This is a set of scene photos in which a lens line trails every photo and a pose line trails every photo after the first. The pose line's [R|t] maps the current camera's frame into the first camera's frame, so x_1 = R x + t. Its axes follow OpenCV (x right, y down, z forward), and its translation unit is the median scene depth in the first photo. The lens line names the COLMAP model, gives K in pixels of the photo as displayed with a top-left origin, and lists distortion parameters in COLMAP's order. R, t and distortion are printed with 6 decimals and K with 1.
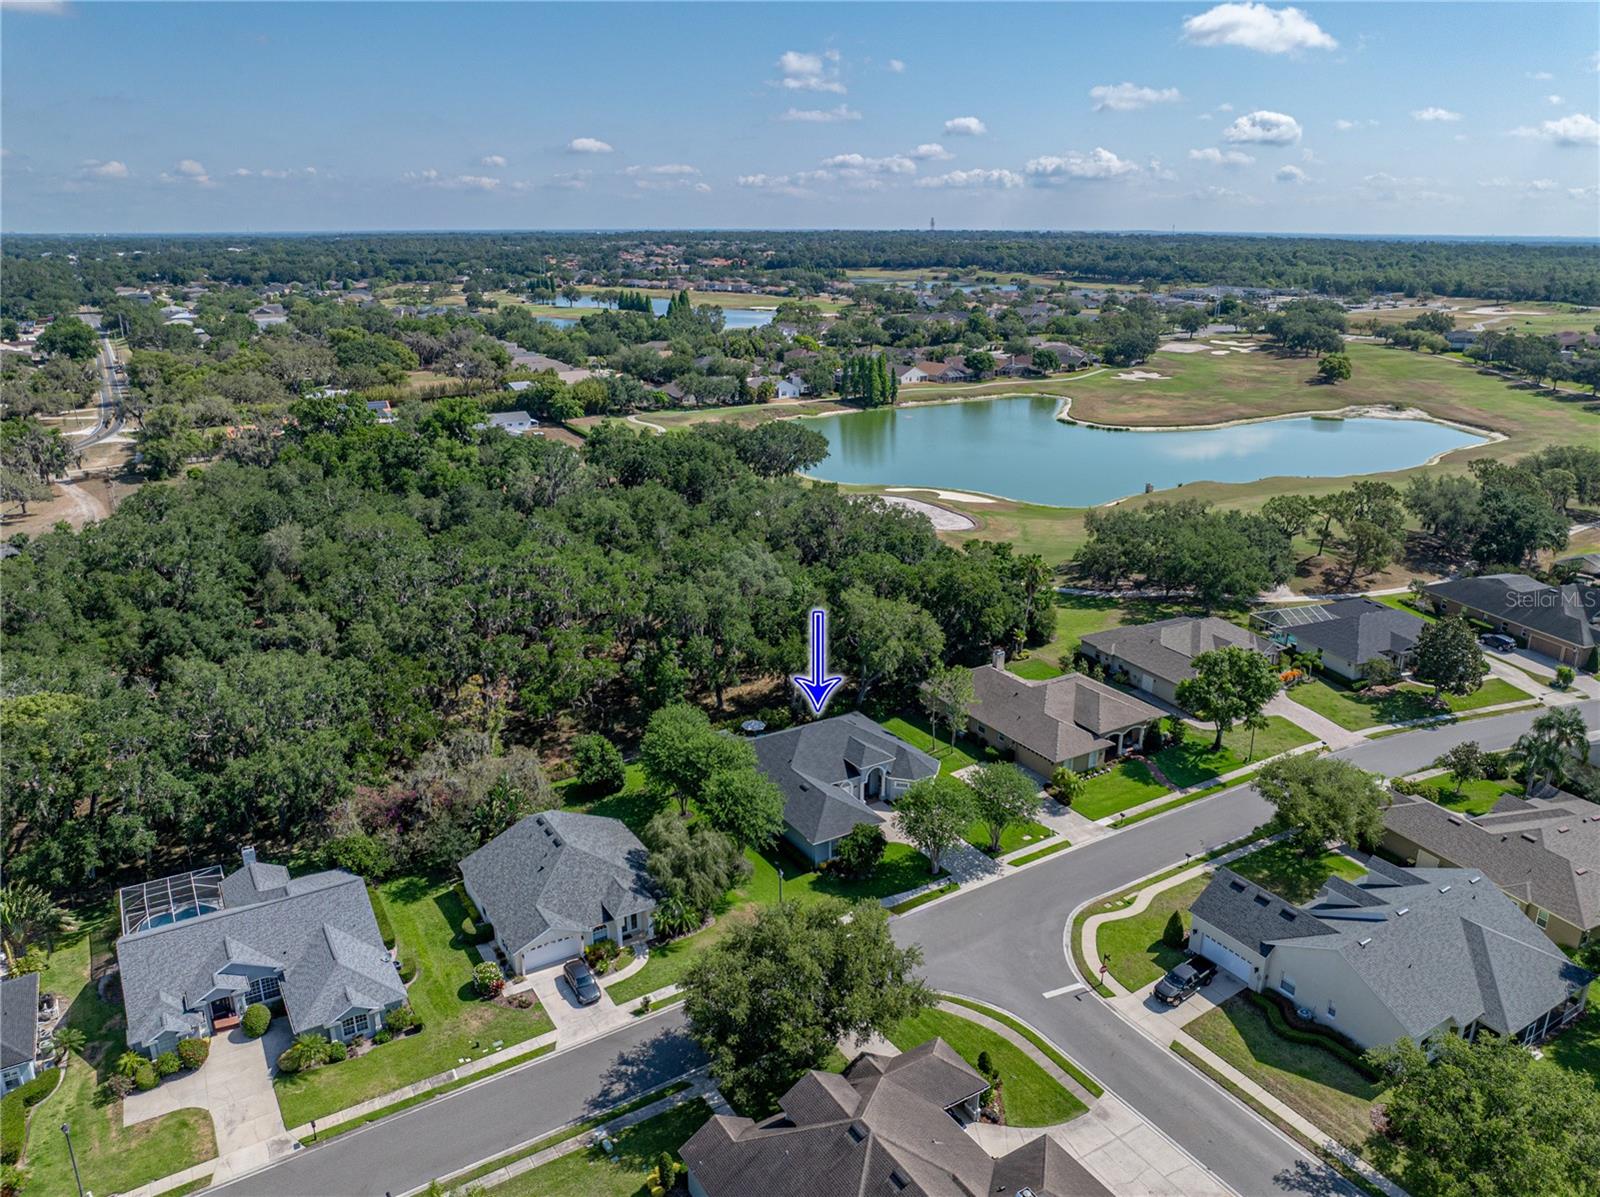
lens RADIAL K [[1144.2, 0, 789.7], [0, 1144.2, 599.1], [0, 0, 1]] dist [-0.025739, -0.000719]
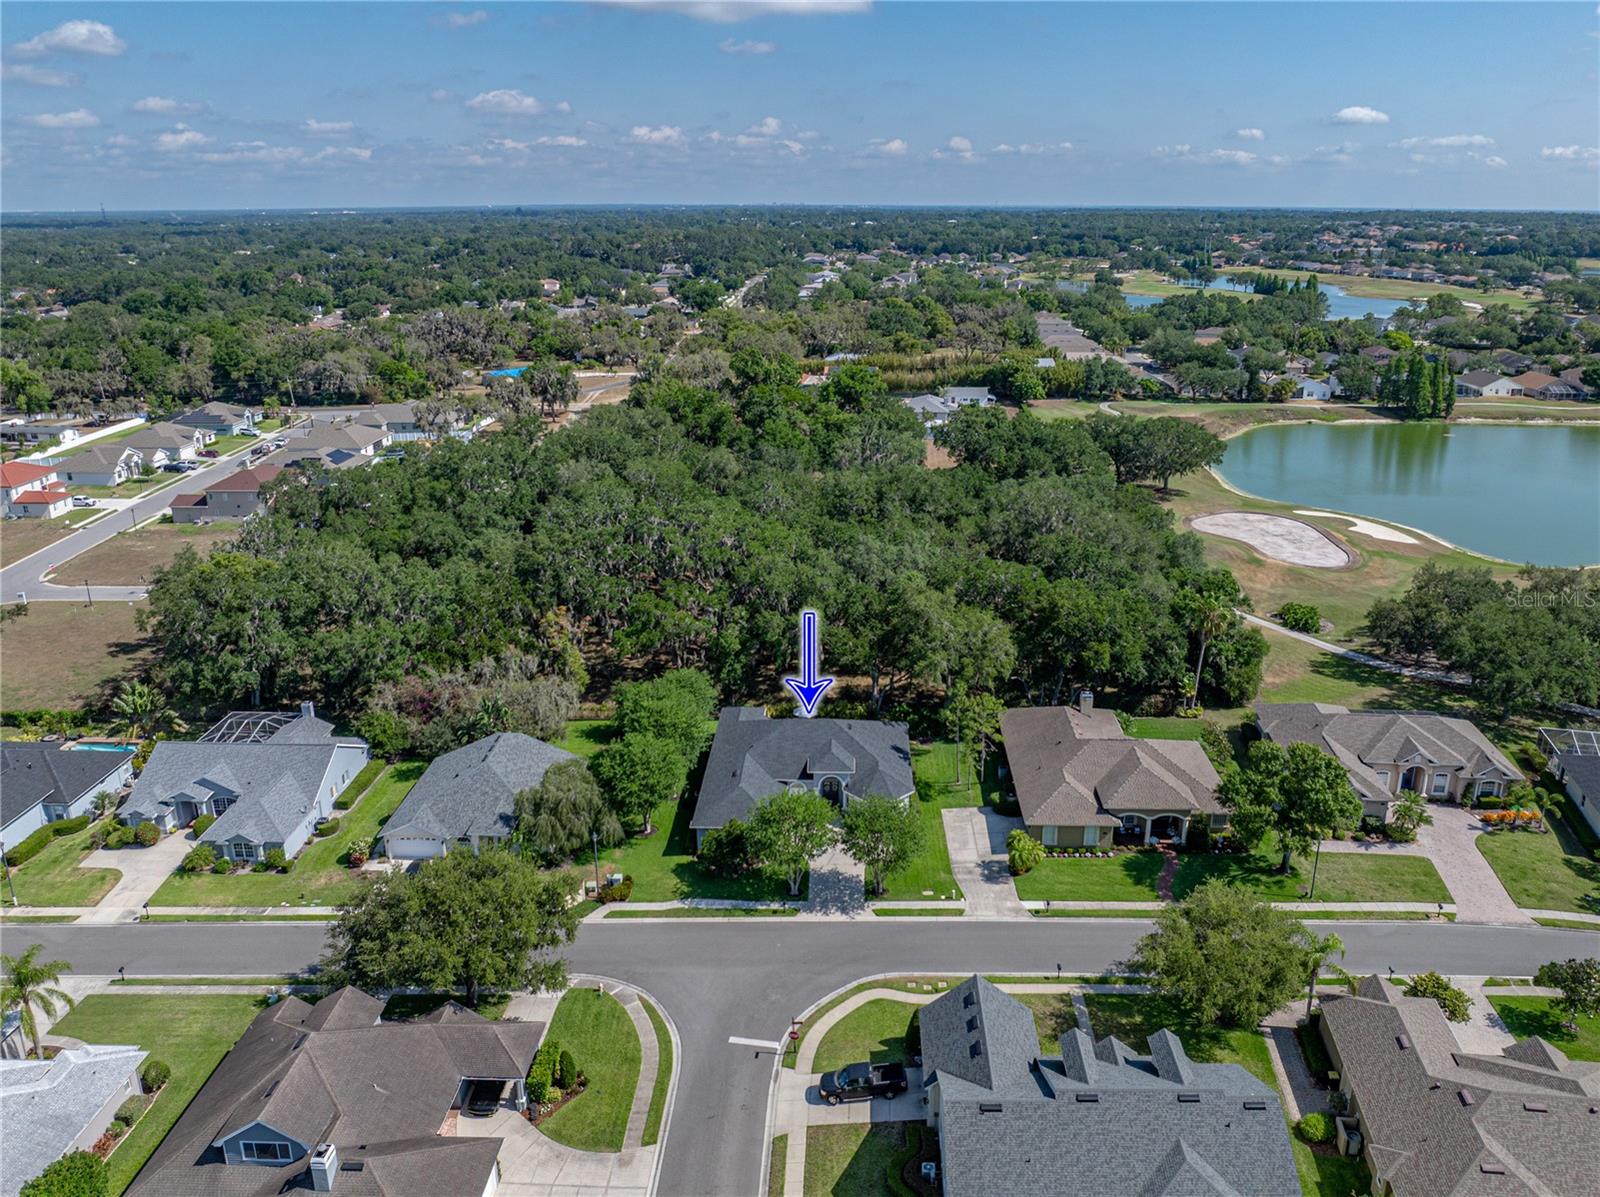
lens RADIAL K [[1144.2, 0, 791.2], [0, 1144.2, 597.5], [0, 0, 1]] dist [-0.025739, -0.000719]
pose [[0.845445, 0.174939, -0.504599, 0.431167], [-0.165865, 0.984116, 0.063279, -0.046330], [0.507653, 0.030197, 0.861032, 0.139641]]
